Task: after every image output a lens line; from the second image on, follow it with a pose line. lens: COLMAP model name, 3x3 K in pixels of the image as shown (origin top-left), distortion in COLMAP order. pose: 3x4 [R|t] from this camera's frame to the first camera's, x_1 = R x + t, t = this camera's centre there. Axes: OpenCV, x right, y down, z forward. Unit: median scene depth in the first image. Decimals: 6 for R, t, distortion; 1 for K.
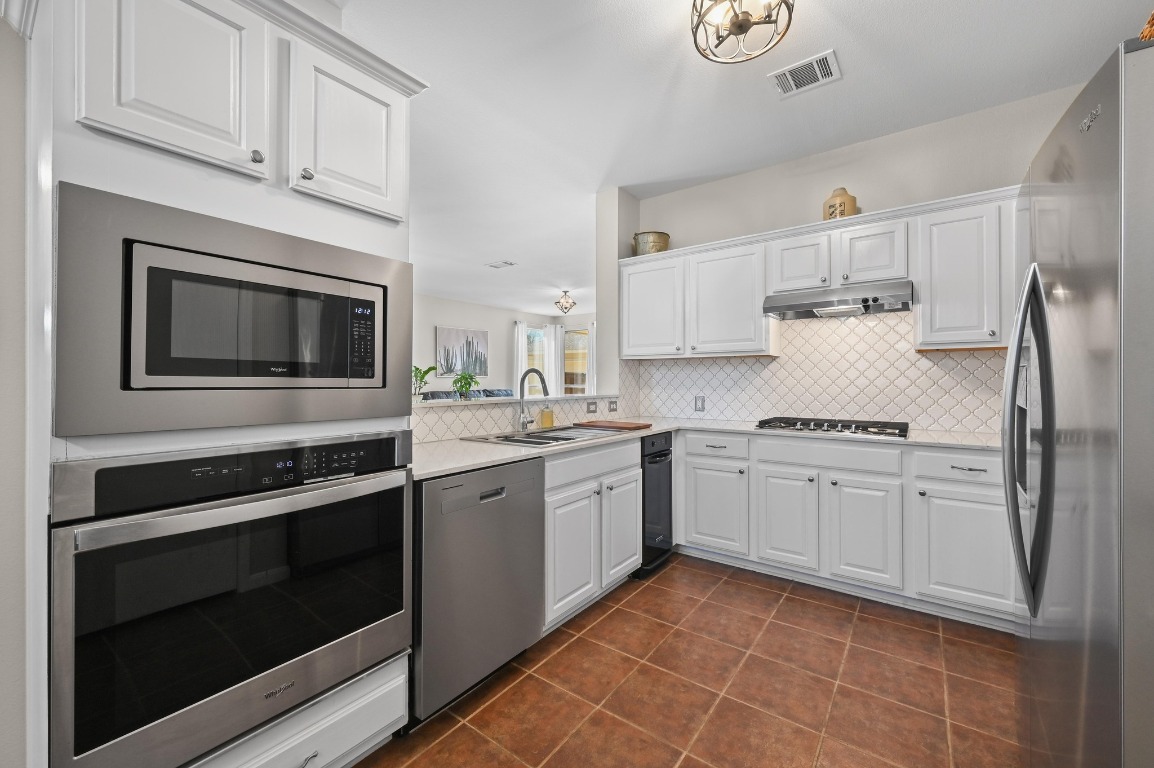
lens RADIAL K [[451.6, 0, 539.3], [0, 451.6, 381.2], [0, 0, 1]] dist [-0.014076, -0.003018]
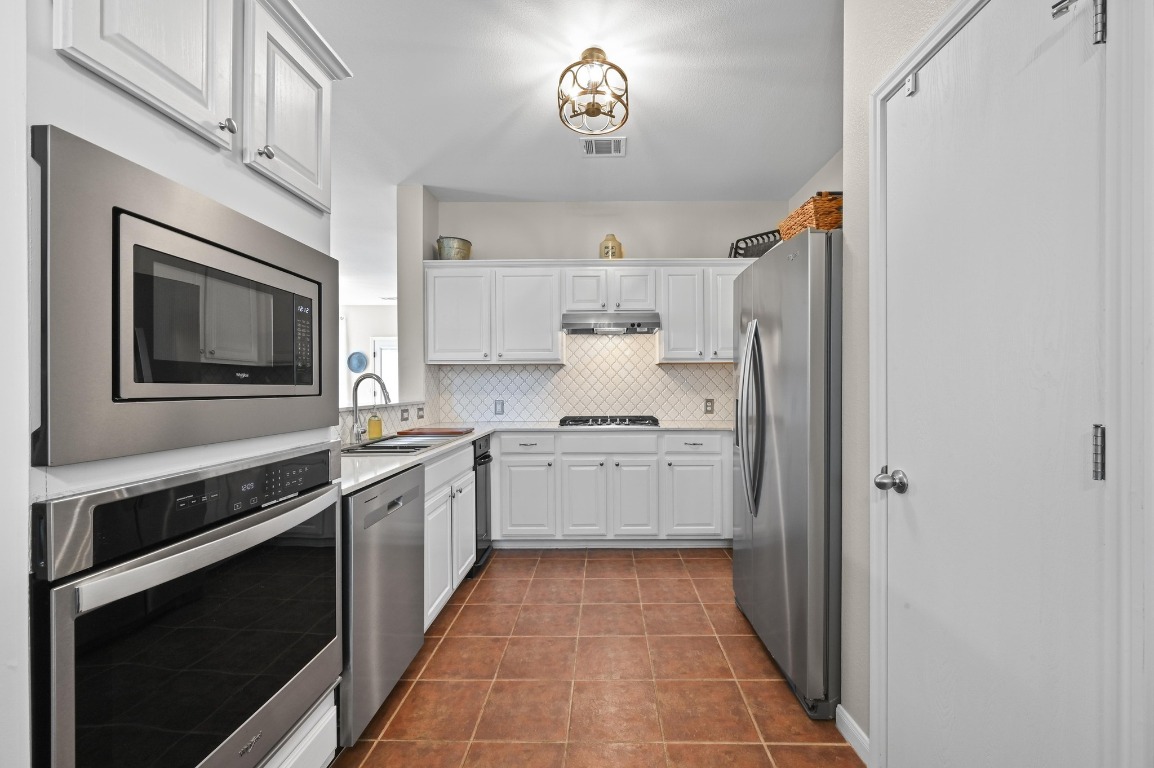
lens RADIAL K [[515.8, 0, 583.9], [0, 515.8, 386.3], [0, 0, 1]] dist [-0.064870, -0.000970]
pose [[0.764529, -0.005254, 0.644568, -0.457755], [0.005227, 0.999984, 0.001952, -0.002356], [-0.644569, 0.001877, 0.764544, -0.091263]]
